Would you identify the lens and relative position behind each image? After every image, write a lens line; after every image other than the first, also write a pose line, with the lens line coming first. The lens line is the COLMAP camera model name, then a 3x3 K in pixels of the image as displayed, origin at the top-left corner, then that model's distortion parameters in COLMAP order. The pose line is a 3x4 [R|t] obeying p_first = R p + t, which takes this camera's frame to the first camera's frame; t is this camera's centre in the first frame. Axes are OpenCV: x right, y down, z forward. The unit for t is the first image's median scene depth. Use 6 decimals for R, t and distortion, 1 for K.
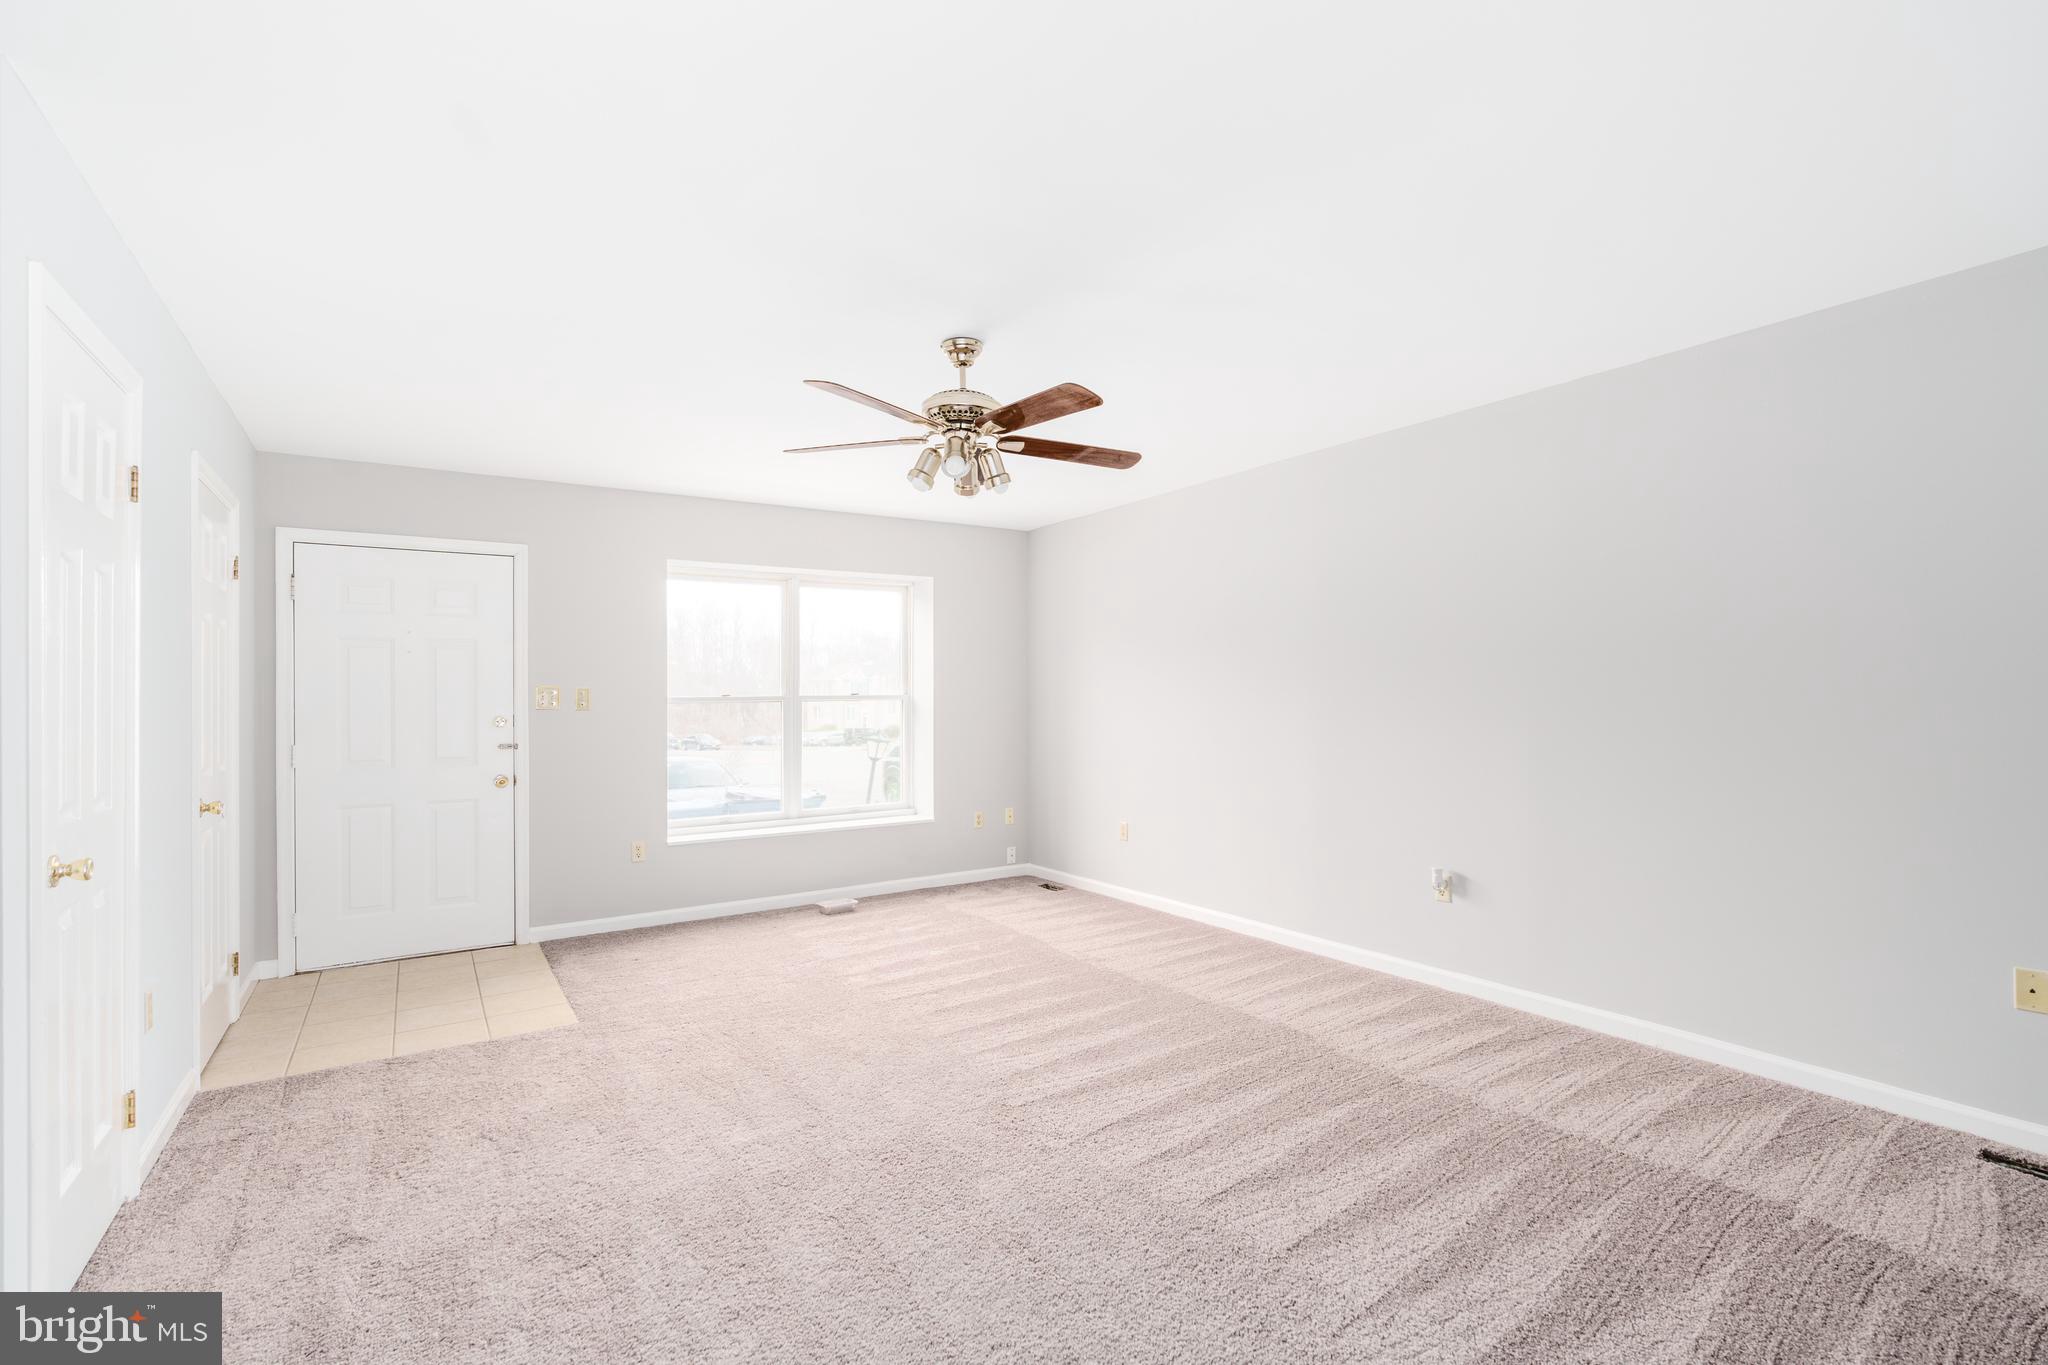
lens RADIAL K [[925.1, 0, 1023.2], [0, 925.1, 700.2], [0, 0, 1]] dist [-0.005404, -0.000070]
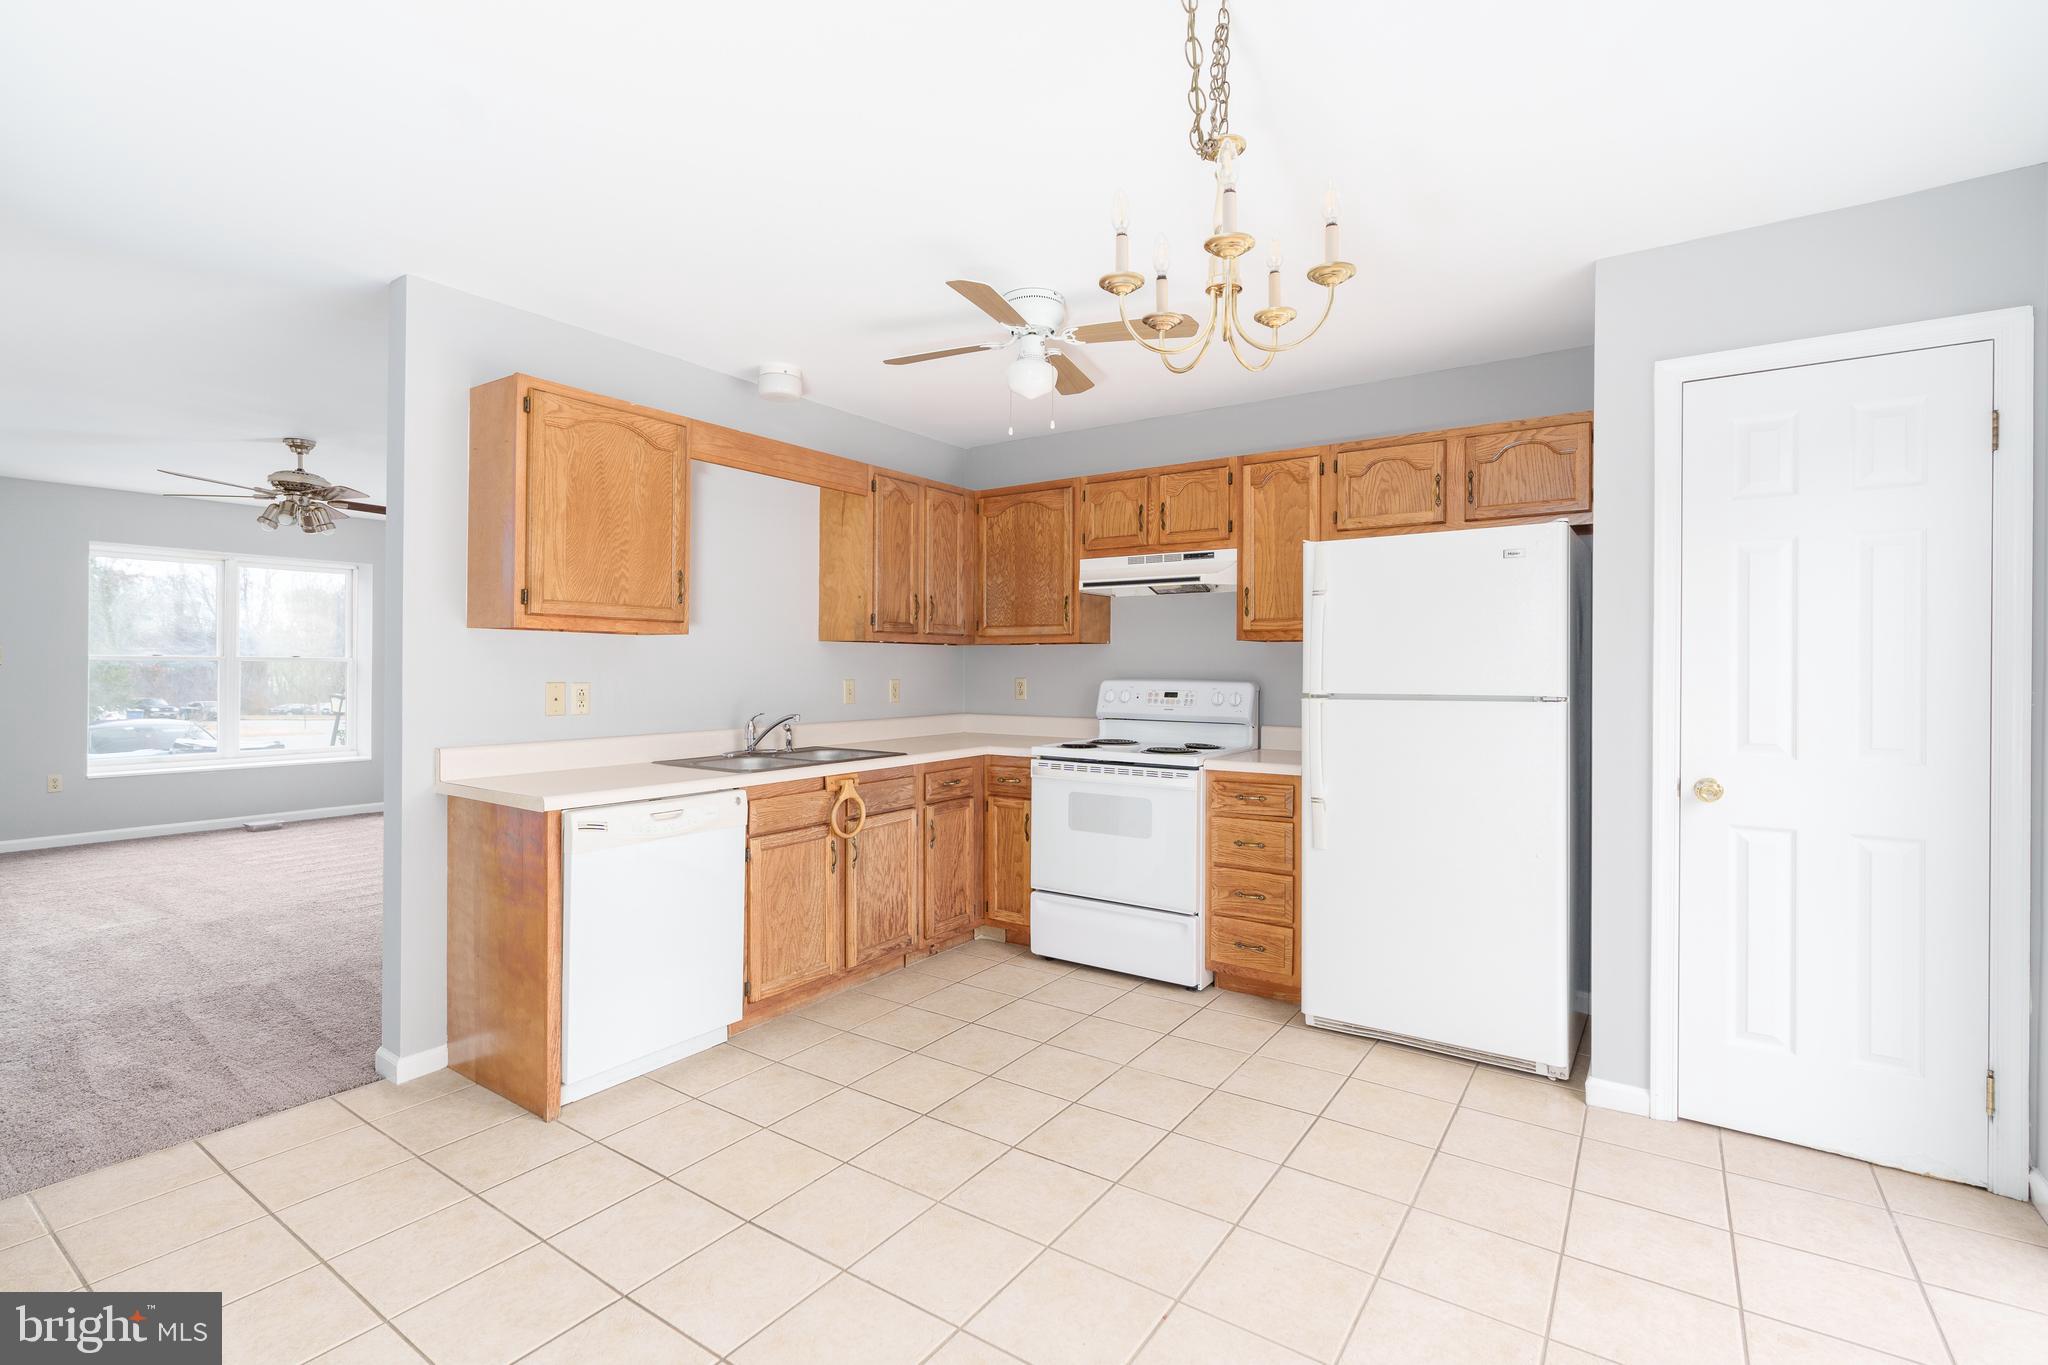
lens RADIAL K [[925.1, 0, 1019.6], [0, 925.1, 676.0], [0, 0, 1]] dist [-0.005404, -0.000070]
pose [[0.930113, 0.002033, 0.367268, 0.327189], [-0.005946, 0.999937, 0.009524, -0.000105], [-0.367225, -0.011042, 0.930066, -0.609856]]
